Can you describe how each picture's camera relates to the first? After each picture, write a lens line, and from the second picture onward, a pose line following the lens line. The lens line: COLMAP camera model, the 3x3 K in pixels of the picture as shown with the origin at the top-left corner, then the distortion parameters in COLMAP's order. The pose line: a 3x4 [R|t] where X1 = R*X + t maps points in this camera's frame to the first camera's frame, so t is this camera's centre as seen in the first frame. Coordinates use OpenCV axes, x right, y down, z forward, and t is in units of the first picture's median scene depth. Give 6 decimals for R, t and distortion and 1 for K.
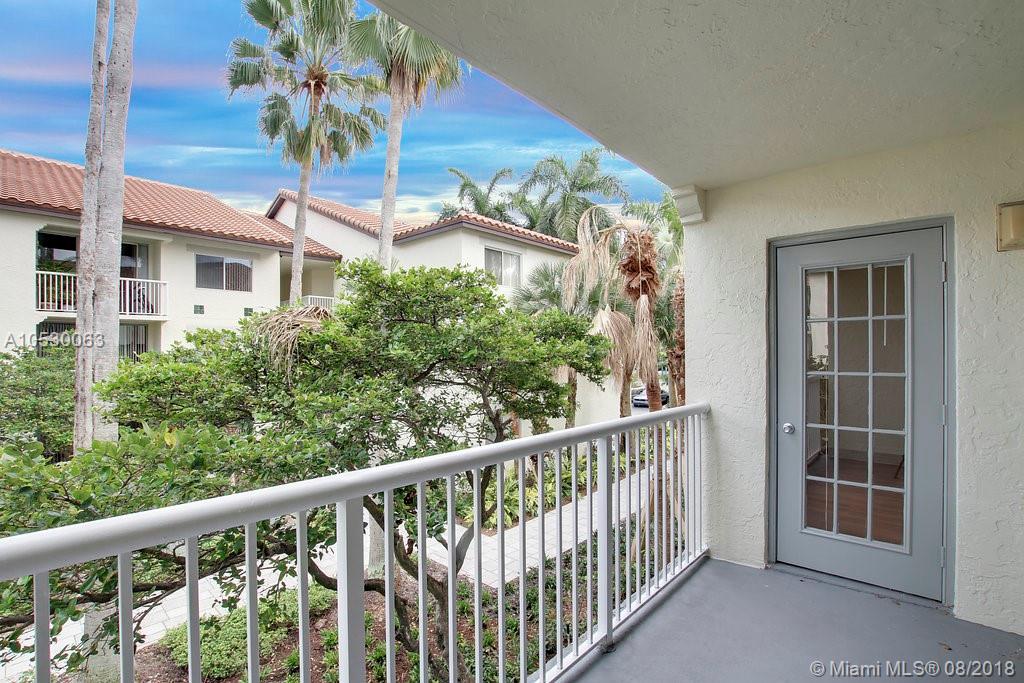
lens RADIAL K [[470.1, 0, 508.6], [0, 470.1, 347.1], [0, 0, 1]] dist [-0.013248, -0.000204]
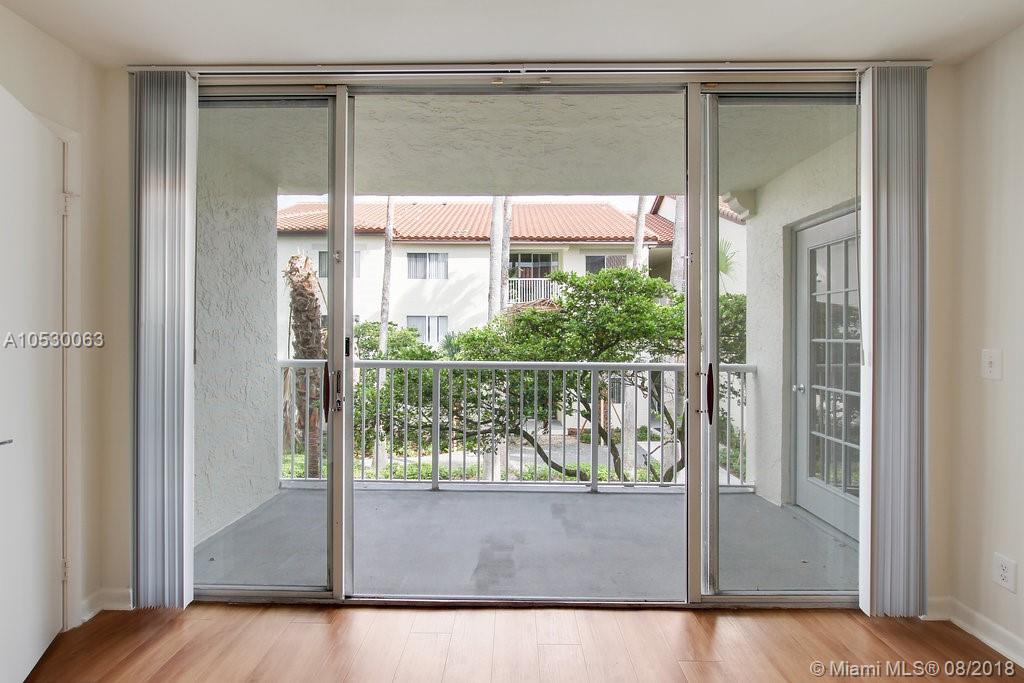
lens RADIAL K [[476.3, 0, 509.6], [0, 476.3, 325.2], [0, 0, 1]] dist [-0.027081, 0.001620]
pose [[0.665005, -0.001605, -0.746838, 0.972239], [-0.001657, 0.999992, -0.003624, 0.023778], [0.746837, 0.003647, 0.664997, -0.295635]]
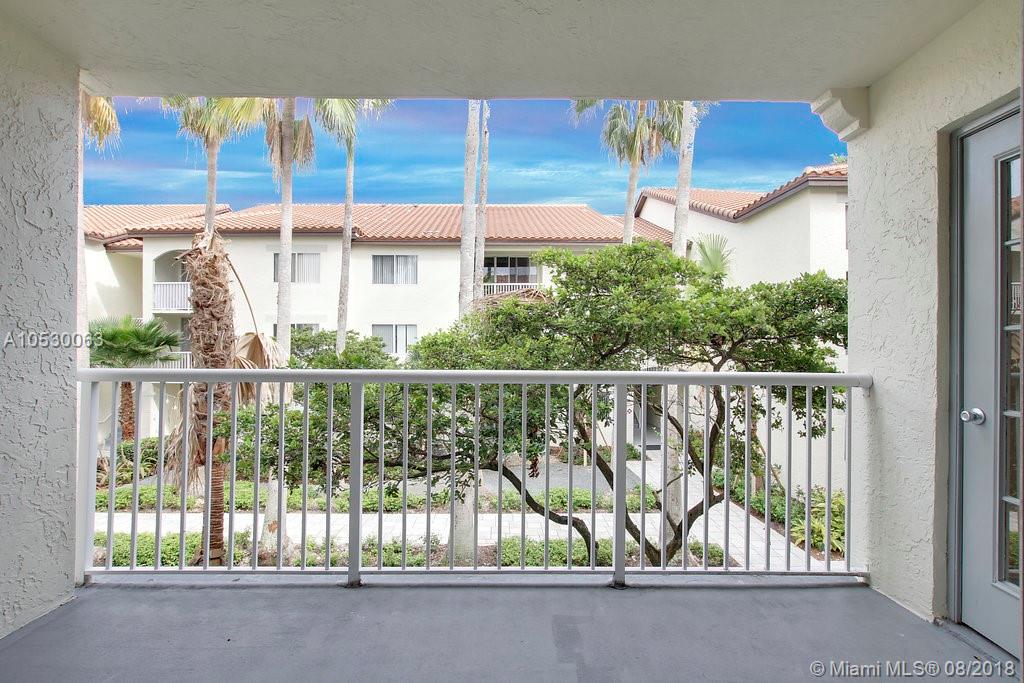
lens RADIAL K [[470.1, 0, 522.8], [0, 470.1, 337.3], [0, 0, 1]] dist [-0.013248, -0.000204]
pose [[0.722578, -0.001963, -0.691286, 0.580133], [-0.002722, 0.999980, -0.005685, 0.070139], [0.691284, 0.005989, 0.722558, 0.066028]]
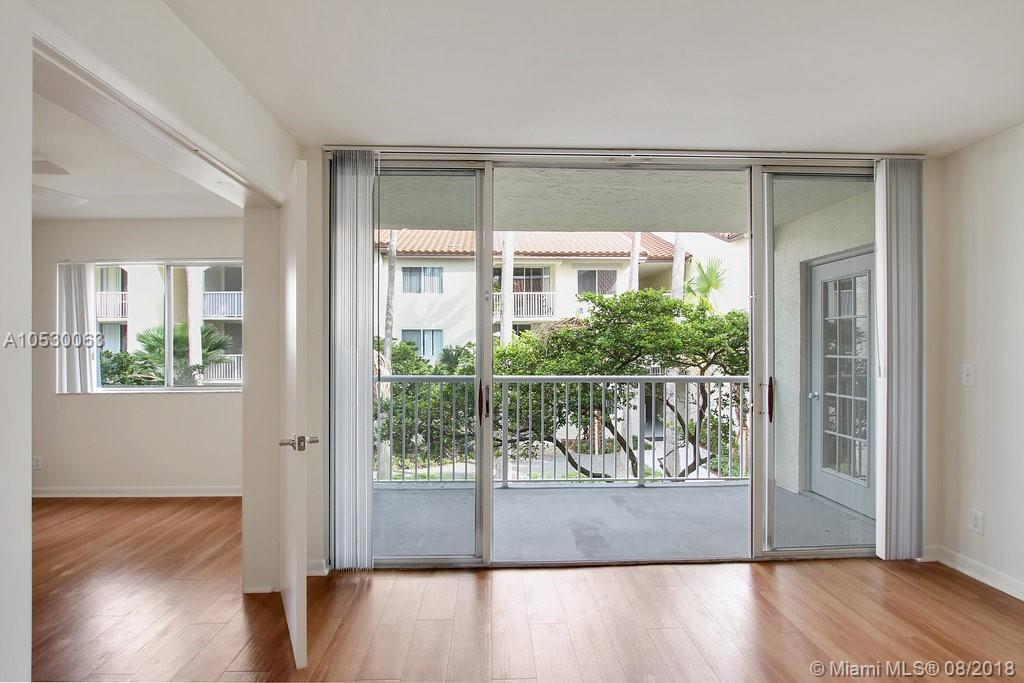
lens RADIAL K [[476.3, 0, 508.7], [0, 476.3, 338.7], [0, 0, 1]] dist [-0.027081, 0.001620]
pose [[0.701627, -0.001028, -0.712544, 0.948268], [0.002159, 0.999997, 0.000684, -0.000168], [0.712541, -0.002018, 0.701628, -0.640532]]
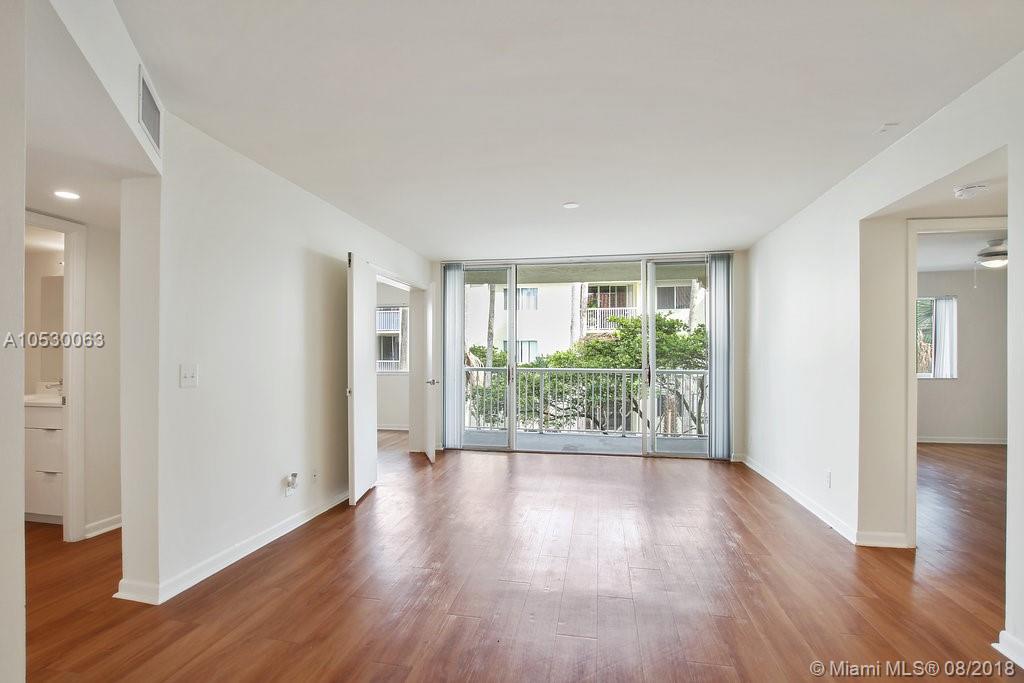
lens RADIAL K [[476.3, 0, 515.1], [0, 476.3, 354.1], [0, 0, 1]] dist [-0.027081, 0.001620]
pose [[0.532808, 0.008564, -0.846193, 1.992672], [-0.000008, 0.999949, 0.010116, 0.016065], [0.846236, -0.005383, 0.532780, -1.094207]]
